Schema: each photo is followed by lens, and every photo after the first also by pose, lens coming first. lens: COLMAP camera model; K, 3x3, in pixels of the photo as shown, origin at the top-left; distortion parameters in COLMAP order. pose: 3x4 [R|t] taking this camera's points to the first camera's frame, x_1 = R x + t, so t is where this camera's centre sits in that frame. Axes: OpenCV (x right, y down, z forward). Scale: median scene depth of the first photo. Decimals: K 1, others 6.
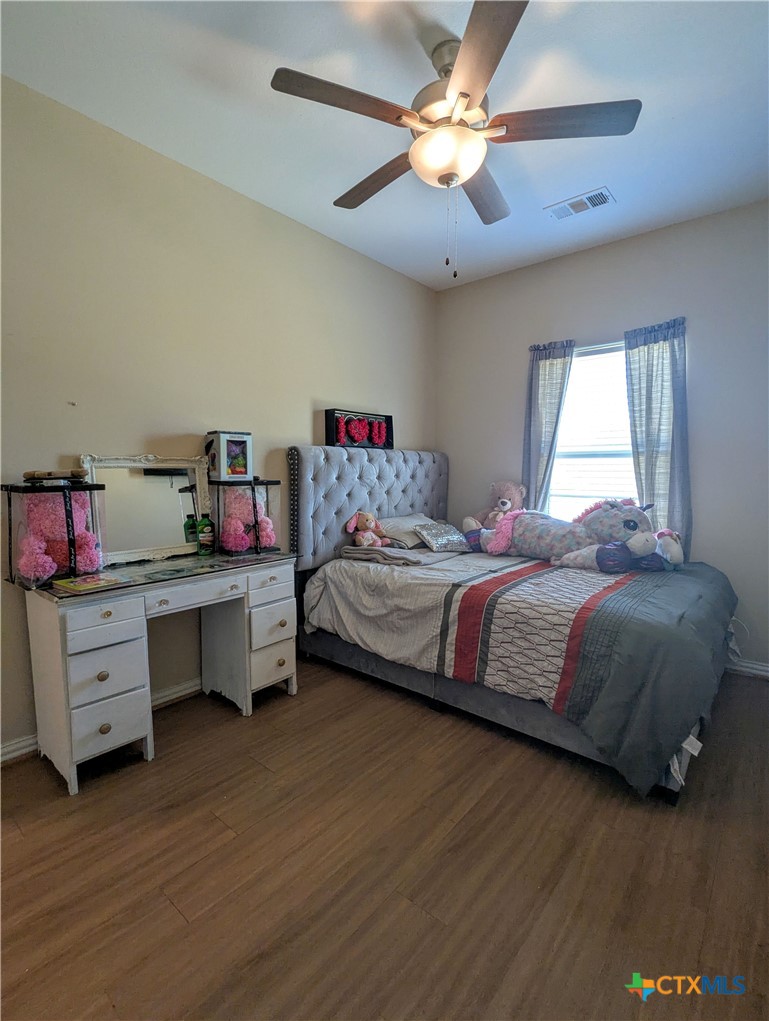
lens RADIAL K [[484.8, 0, 383.2], [0, 484.8, 510.5], [0, 0, 1]] dist [-0.002031, 0.000526]
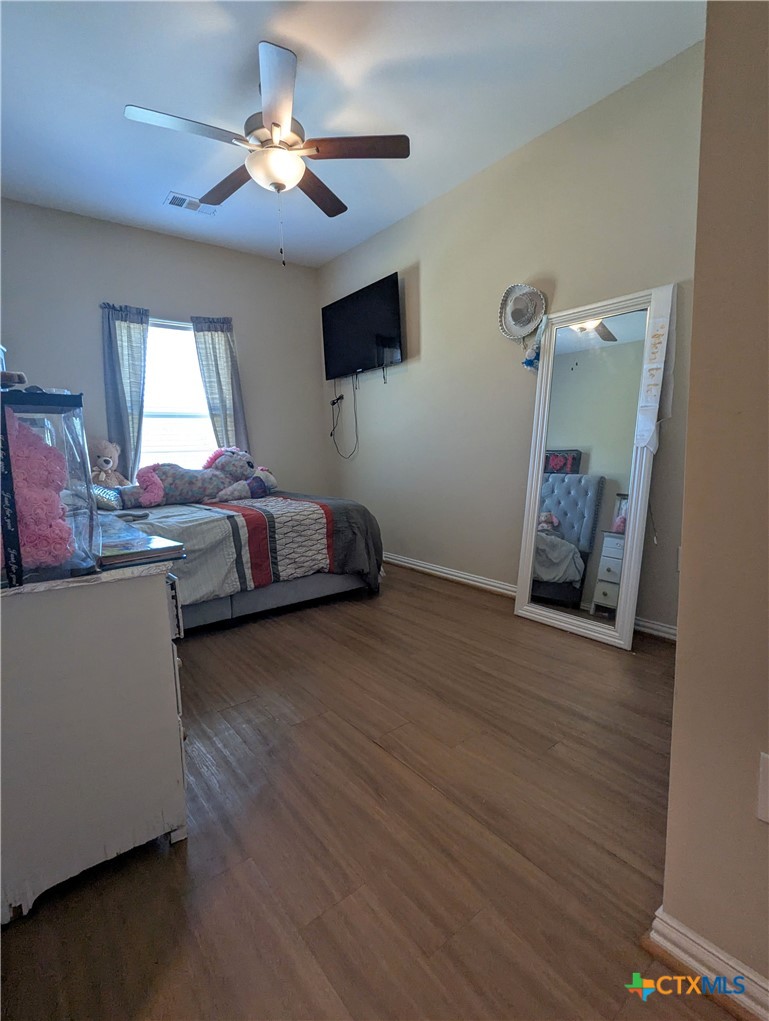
lens RADIAL K [[484.8, 0, 382.6], [0, 484.8, 509.9], [0, 0, 1]] dist [-0.002031, 0.000526]
pose [[0.199322, -0.138444, 0.970105, -0.802048], [0.109523, 0.986915, 0.118340, 0.035243], [-0.973794, 0.082661, 0.211877, 0.348062]]
